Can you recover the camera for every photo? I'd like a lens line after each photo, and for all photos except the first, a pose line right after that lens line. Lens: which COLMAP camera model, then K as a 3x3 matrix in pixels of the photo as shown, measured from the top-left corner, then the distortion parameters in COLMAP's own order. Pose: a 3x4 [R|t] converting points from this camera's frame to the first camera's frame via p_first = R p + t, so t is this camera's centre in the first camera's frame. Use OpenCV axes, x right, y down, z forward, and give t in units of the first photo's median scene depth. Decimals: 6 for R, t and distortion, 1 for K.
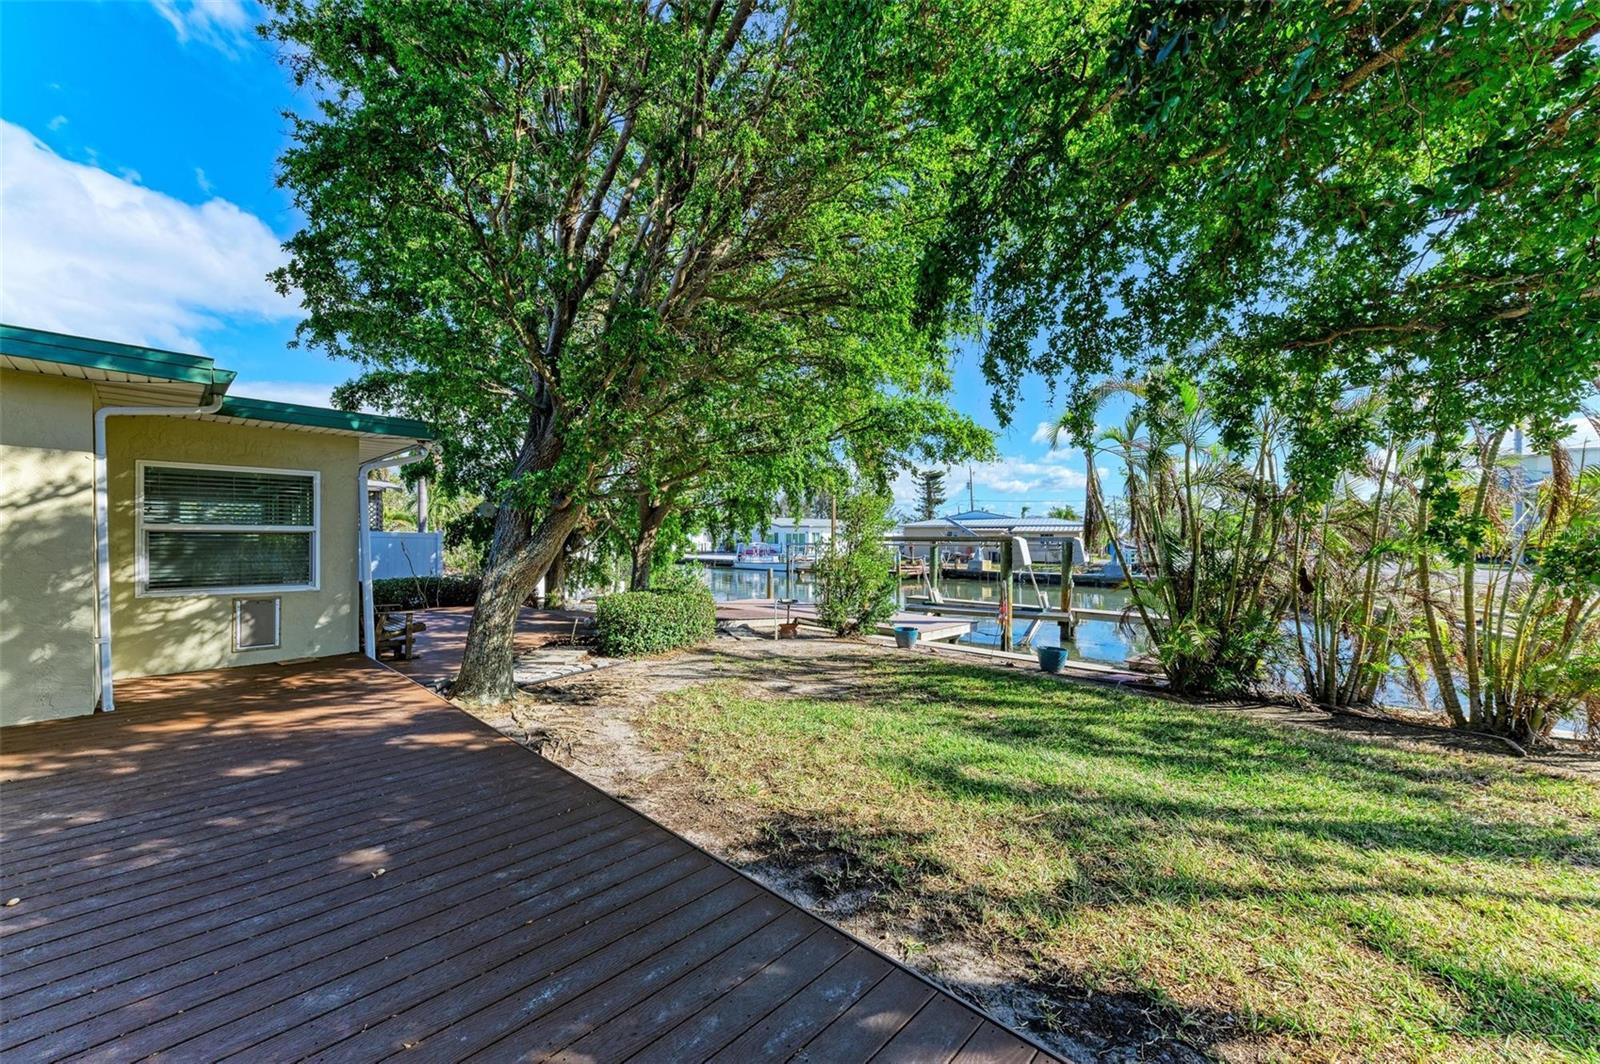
lens RADIAL K [[615.7, 0, 801.9], [0, 615.7, 538.0], [0, 0, 1]] dist [0.010517, -0.002618]
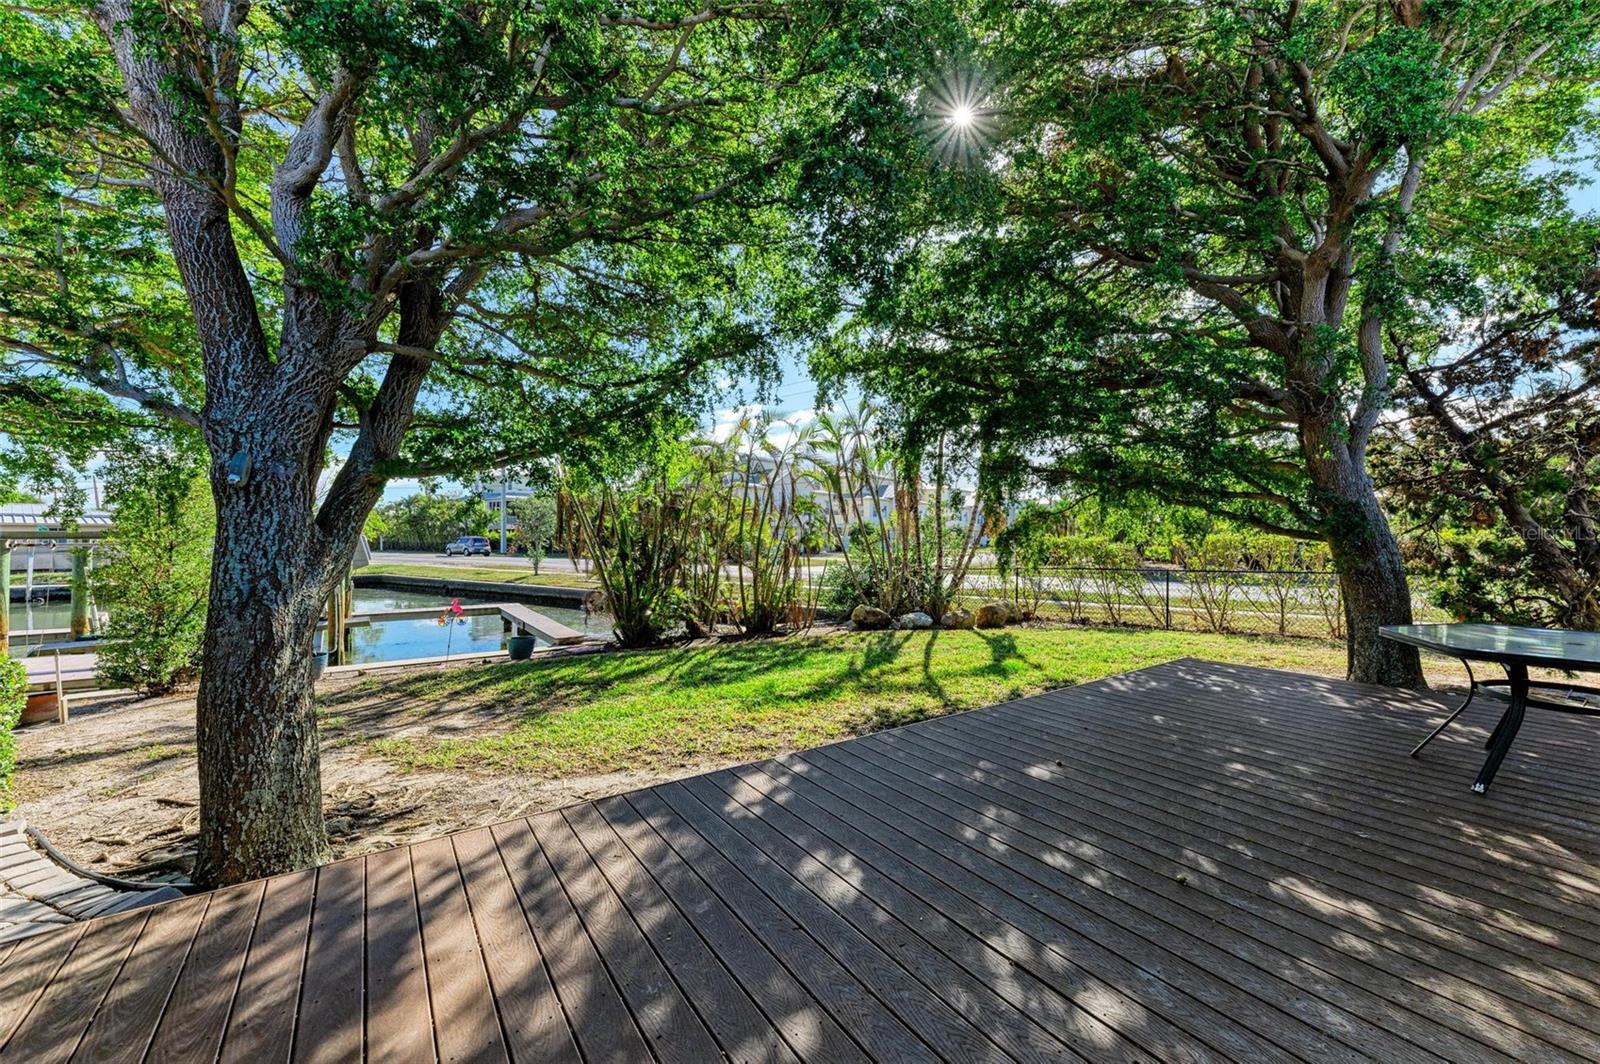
lens RADIAL K [[615.7, 0, 801.9], [0, 615.7, 538.0], [0, 0, 1]] dist [0.010517, -0.002618]
pose [[0.198726, -0.005290, 0.980041, -1.374493], [0.001189, 0.999986, 0.005157, 0.001743], [-0.980054, 0.000141, 0.198730, 0.806583]]
